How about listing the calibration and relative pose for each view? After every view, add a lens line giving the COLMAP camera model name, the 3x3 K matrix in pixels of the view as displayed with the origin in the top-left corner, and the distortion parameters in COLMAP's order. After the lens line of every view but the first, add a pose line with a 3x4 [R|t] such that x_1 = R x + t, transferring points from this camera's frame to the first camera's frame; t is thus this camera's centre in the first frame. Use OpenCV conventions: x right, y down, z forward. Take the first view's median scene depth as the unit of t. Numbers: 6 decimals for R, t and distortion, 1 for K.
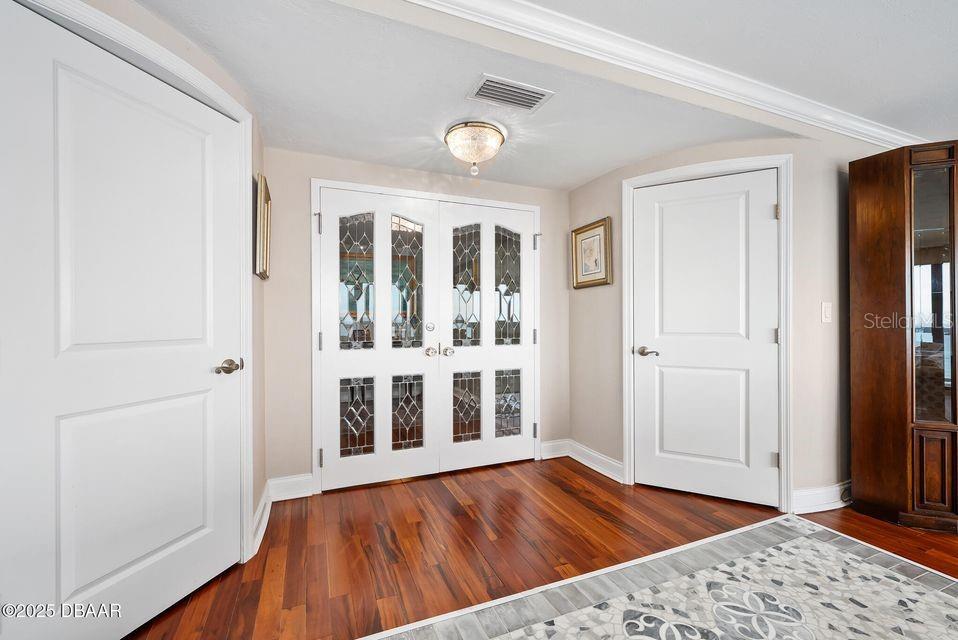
lens RADIAL K [[391.4, 0, 480.2], [0, 391.4, 317.1], [0, 0, 1]] dist [0.001747, 0.000407]
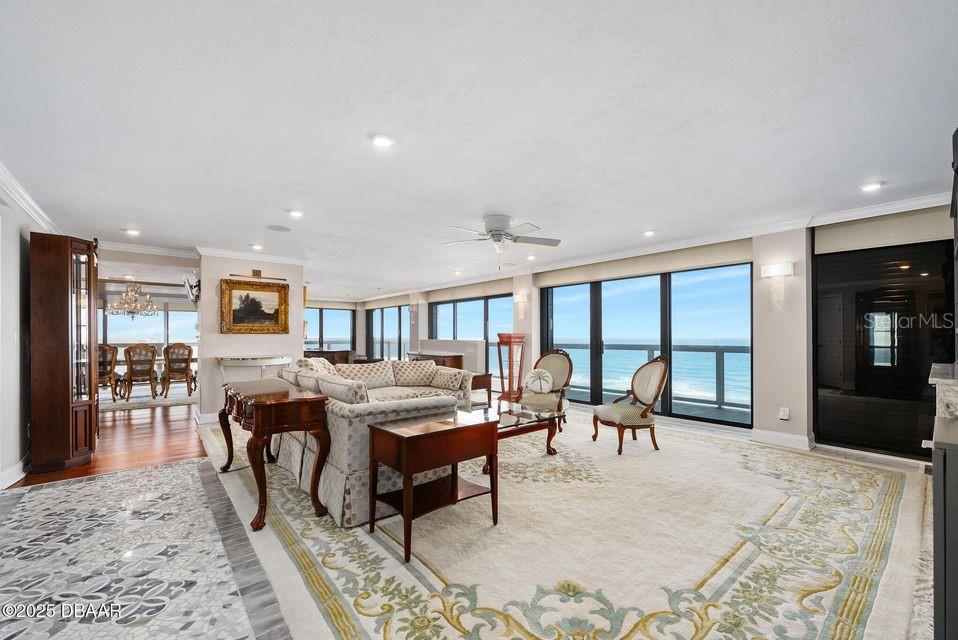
lens RADIAL K [[391.4, 0, 480.4], [0, 391.4, 330.6], [0, 0, 1]] dist [0.001747, 0.000407]
pose [[-0.292776, 0.005852, 0.956163, -1.175451], [0.012777, 0.999916, -0.002207, -0.016446], [-0.956096, 0.011571, -0.292826, -0.200753]]
